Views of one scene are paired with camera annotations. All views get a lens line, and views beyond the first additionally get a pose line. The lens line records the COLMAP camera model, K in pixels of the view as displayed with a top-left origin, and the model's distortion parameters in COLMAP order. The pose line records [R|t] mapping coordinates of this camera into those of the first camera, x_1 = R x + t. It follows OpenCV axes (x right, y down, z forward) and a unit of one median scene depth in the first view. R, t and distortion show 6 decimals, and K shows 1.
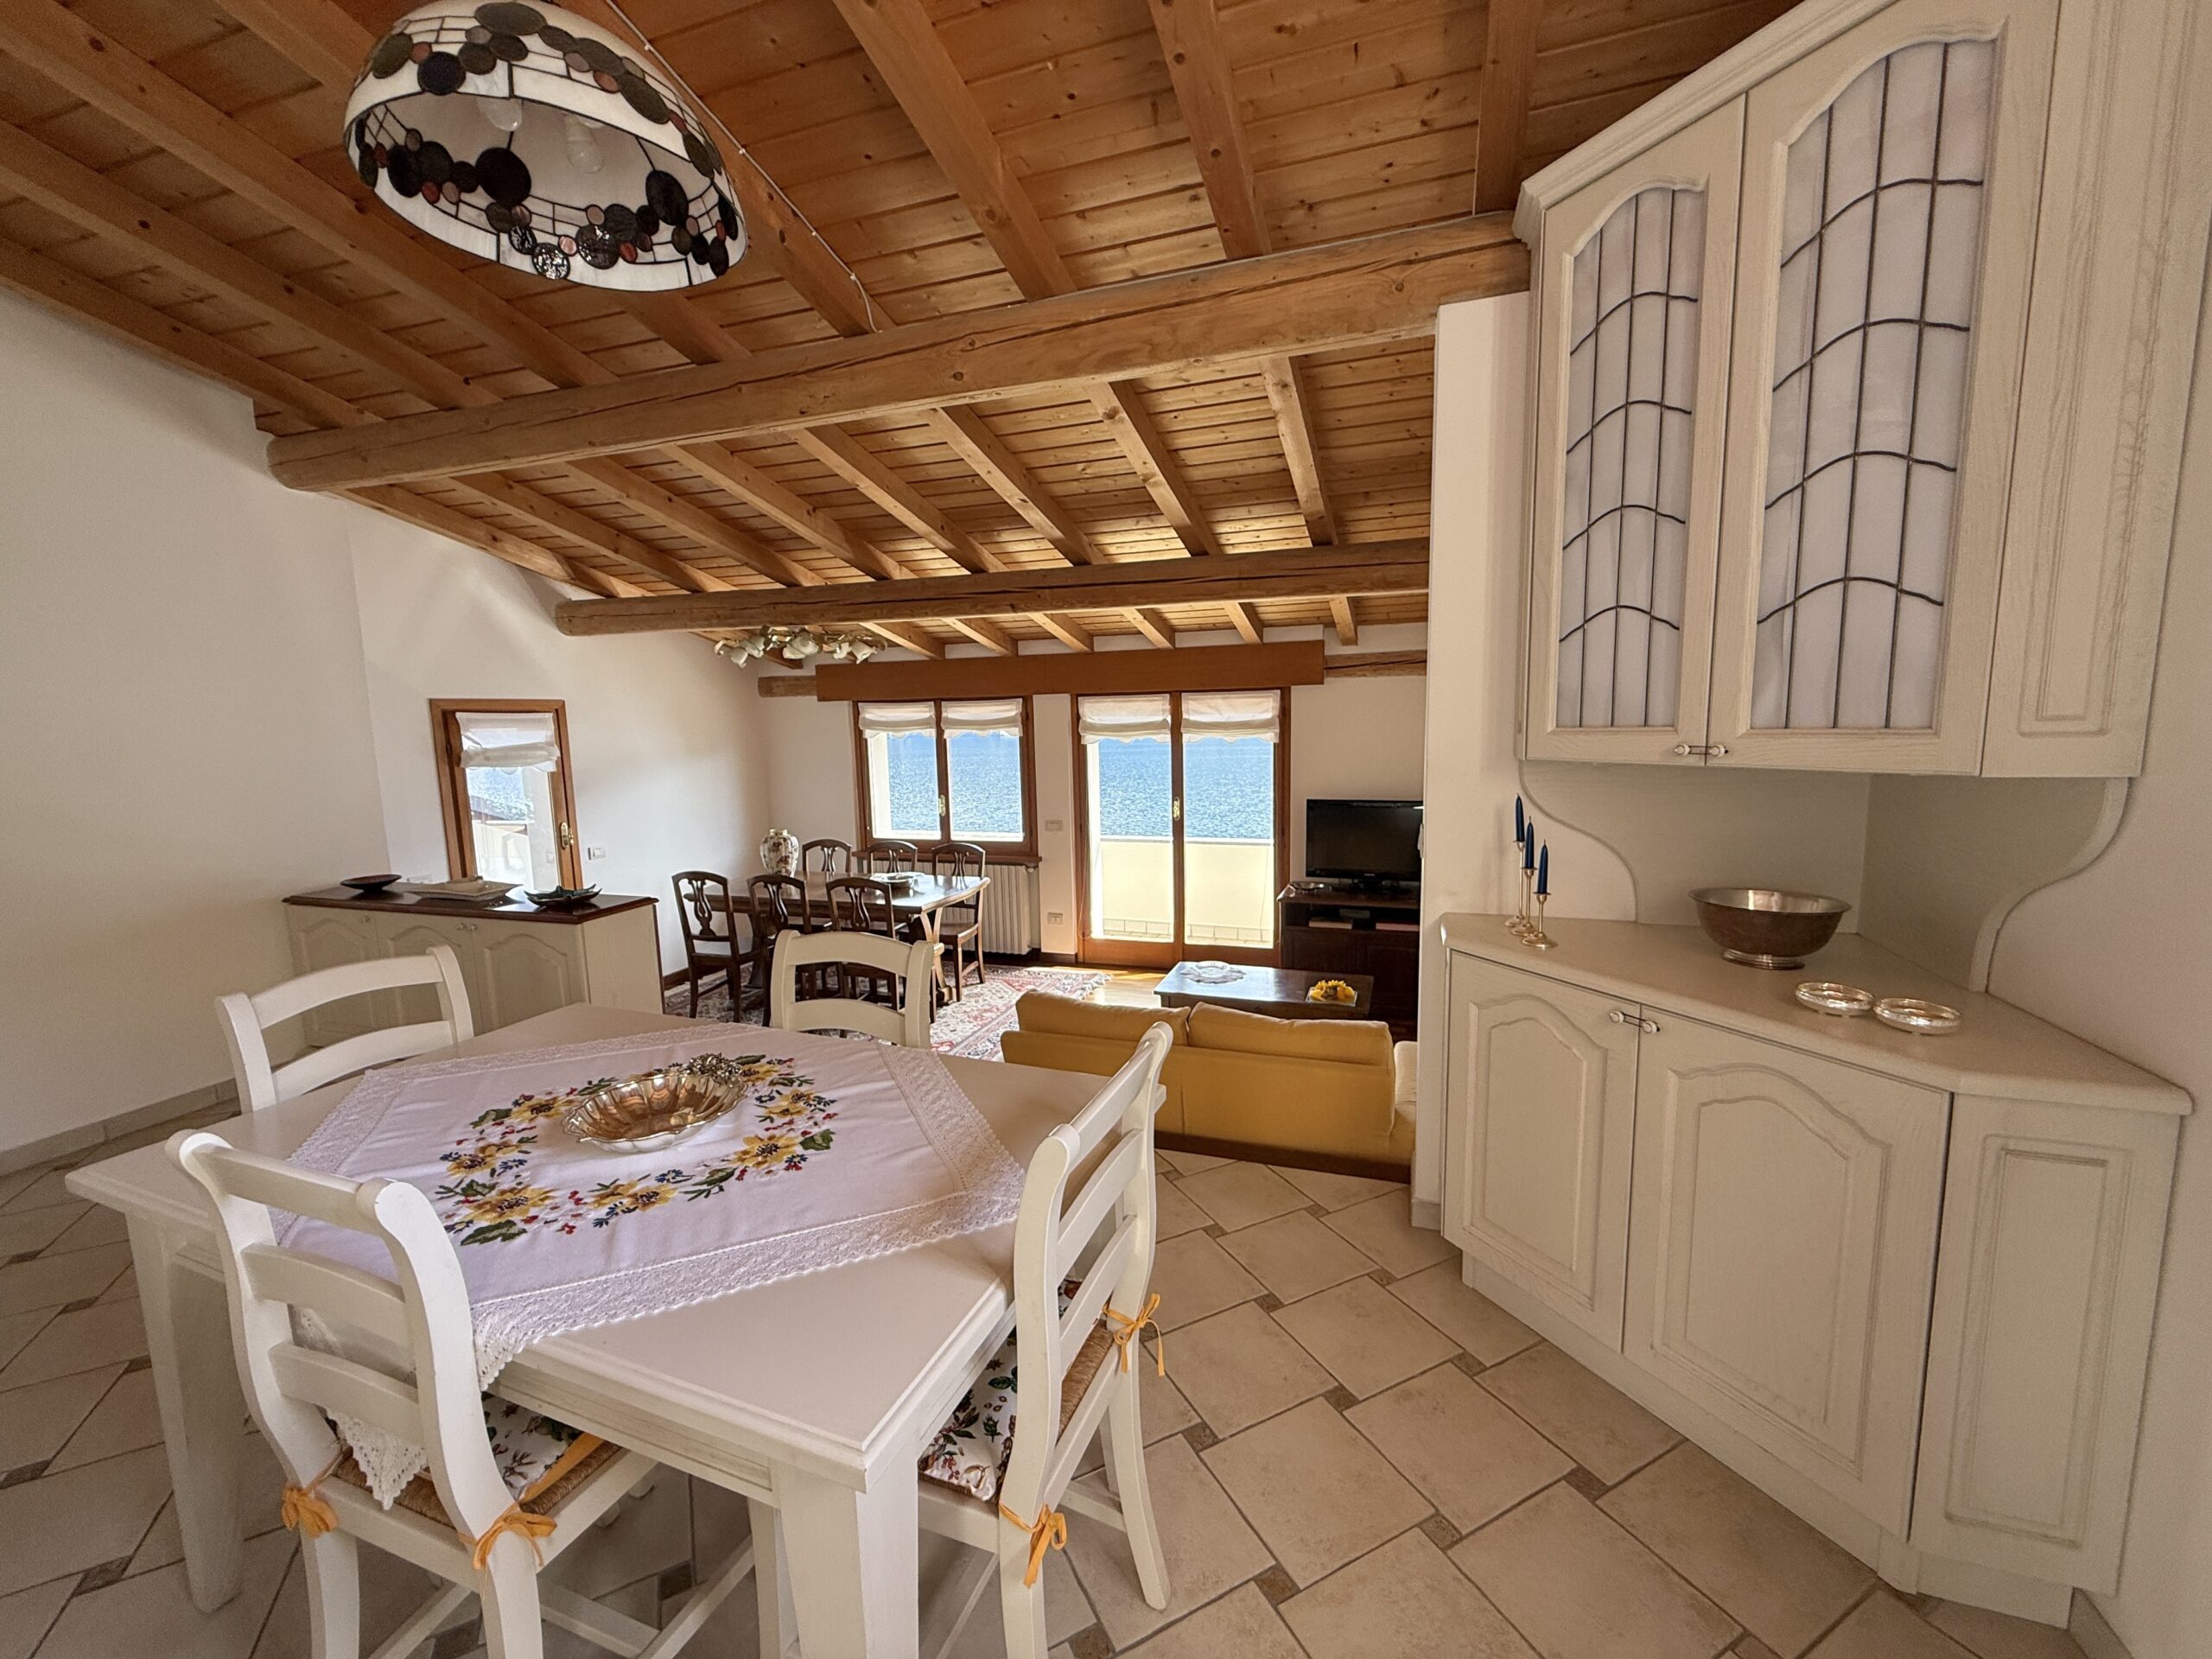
lens RADIAL K [[879.0, 0, 1102.0], [0, 879.0, 828.0], [0, 0, 1]] dist [-0.000276, 0.000468]
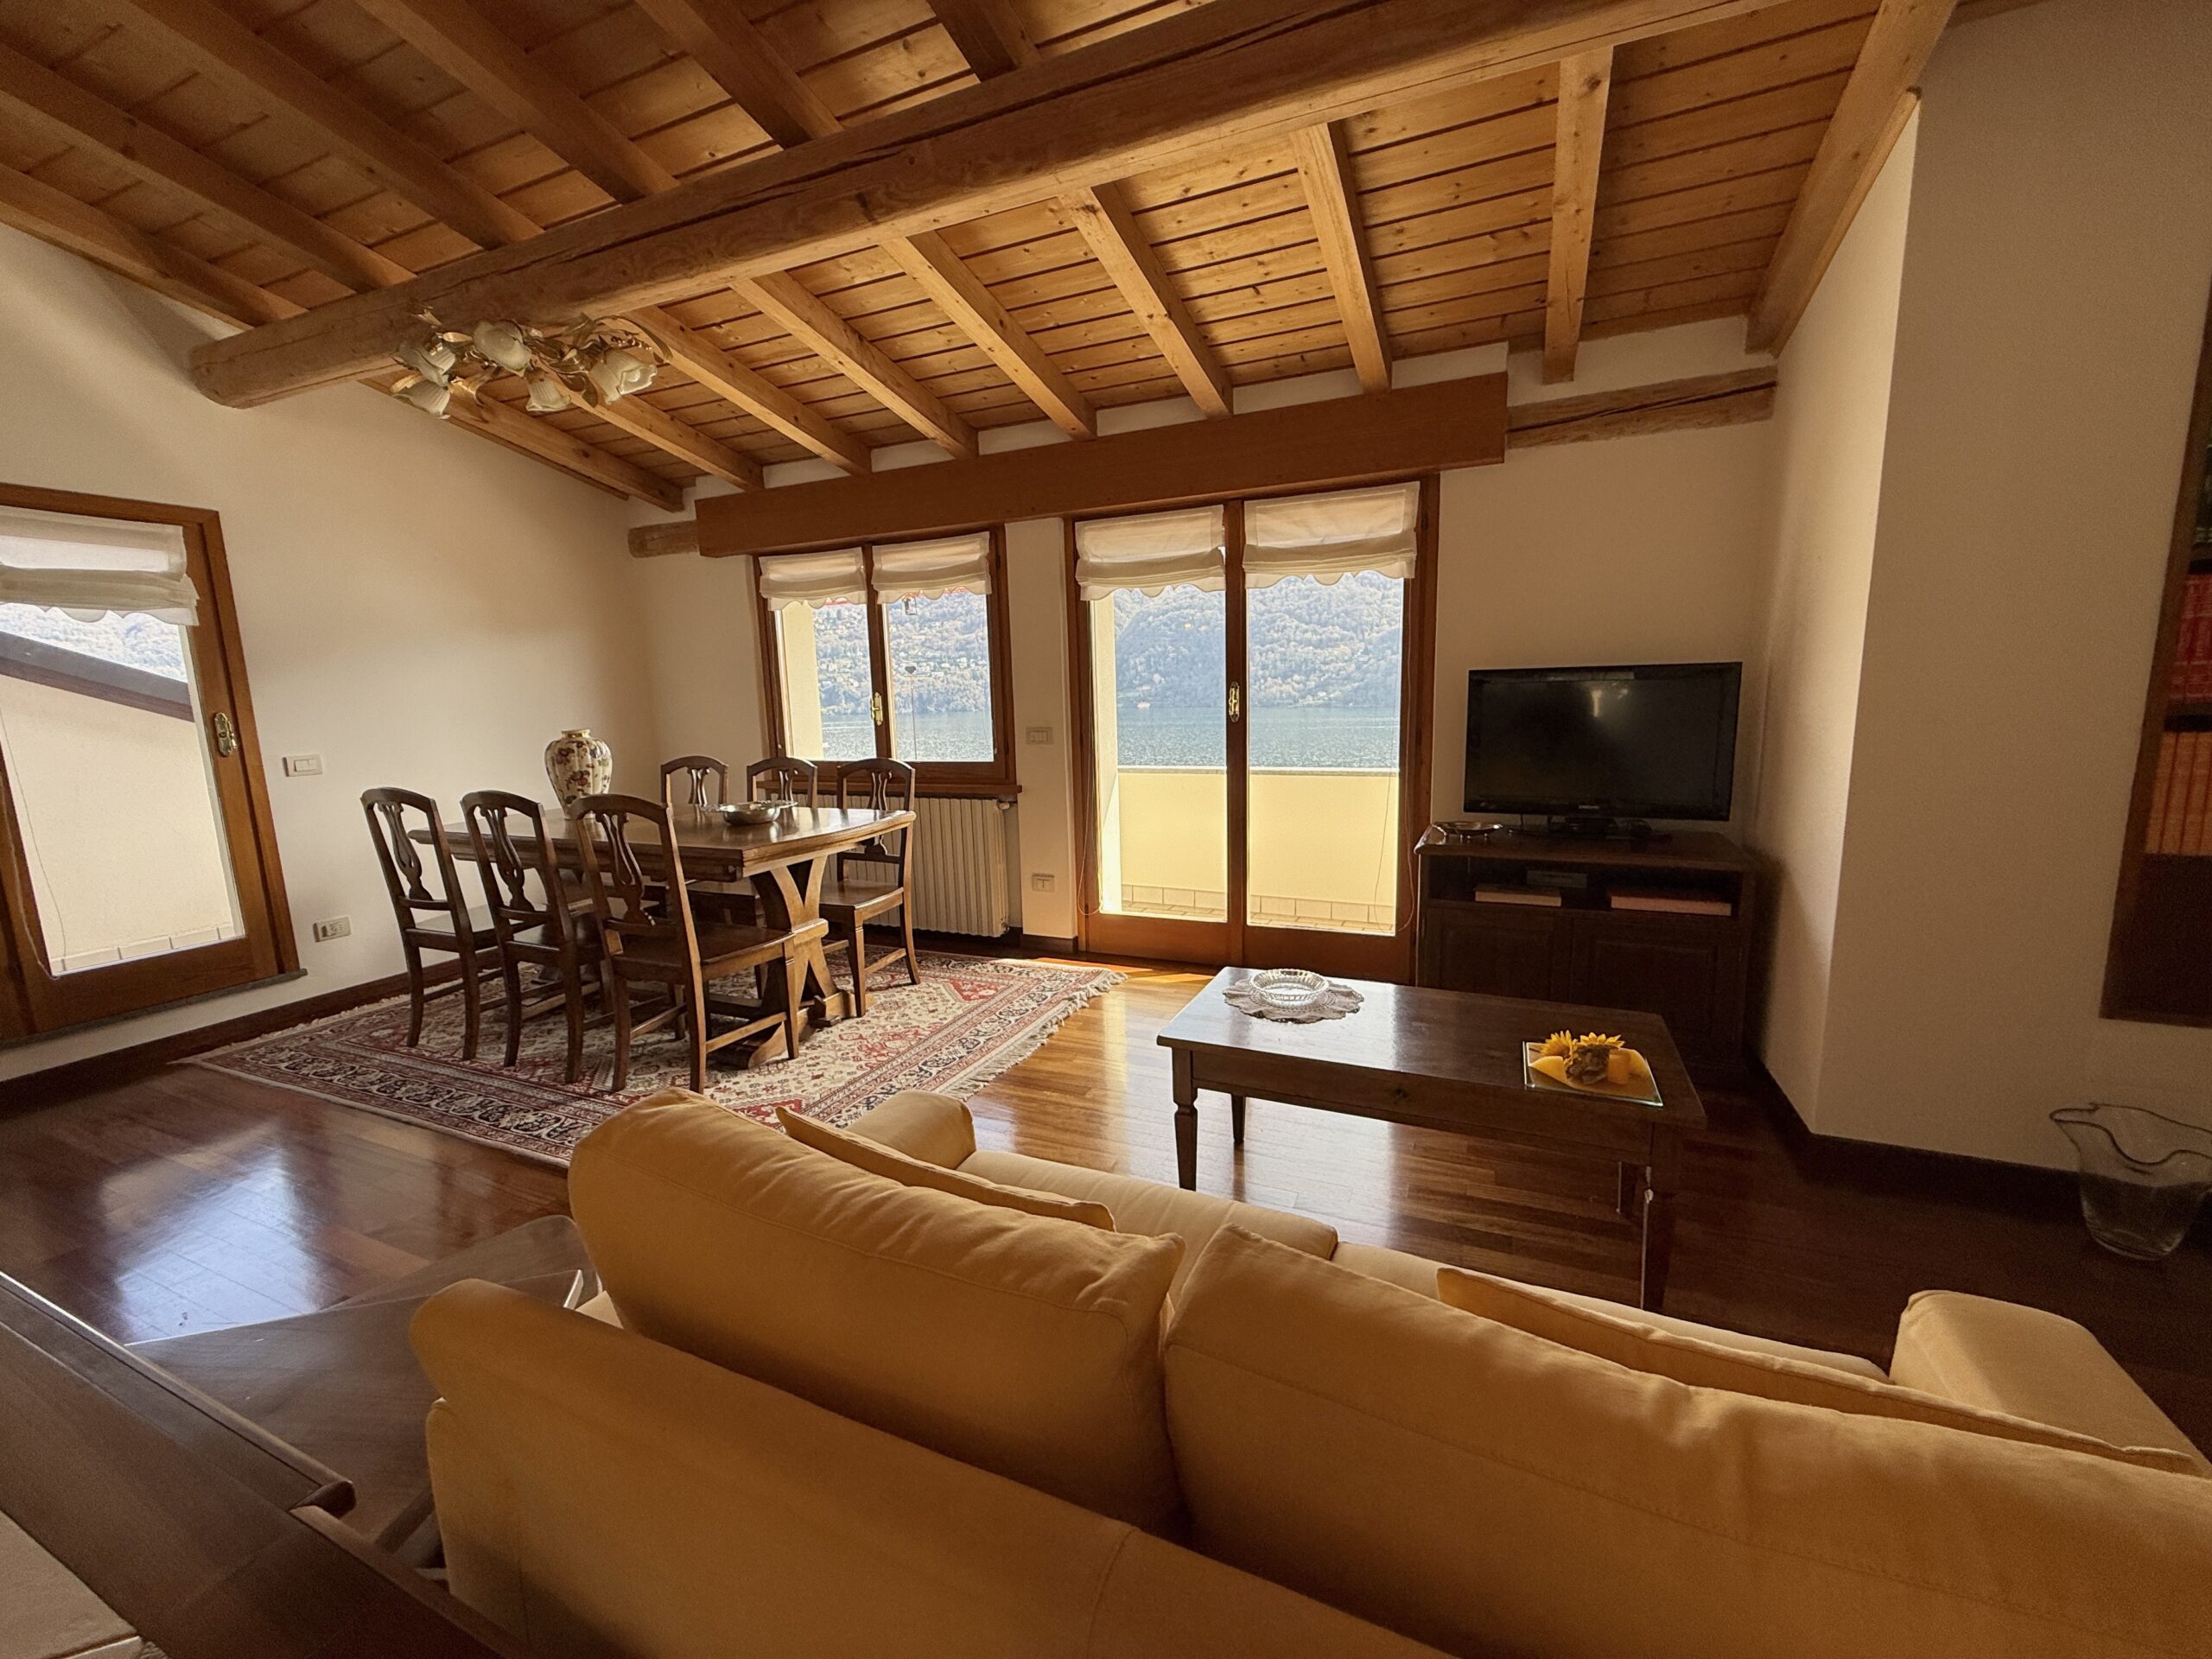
lens RADIAL K [[879.0, 0, 1102.0], [0, 879.0, 828.0], [0, 0, 1]] dist [-0.000276, 0.000468]
pose [[0.995988, 0.008742, -0.089060, 0.055446], [-0.005913, 0.999471, 0.031984, 0.051269], [0.089292, -0.031329, 0.995513, 0.440744]]
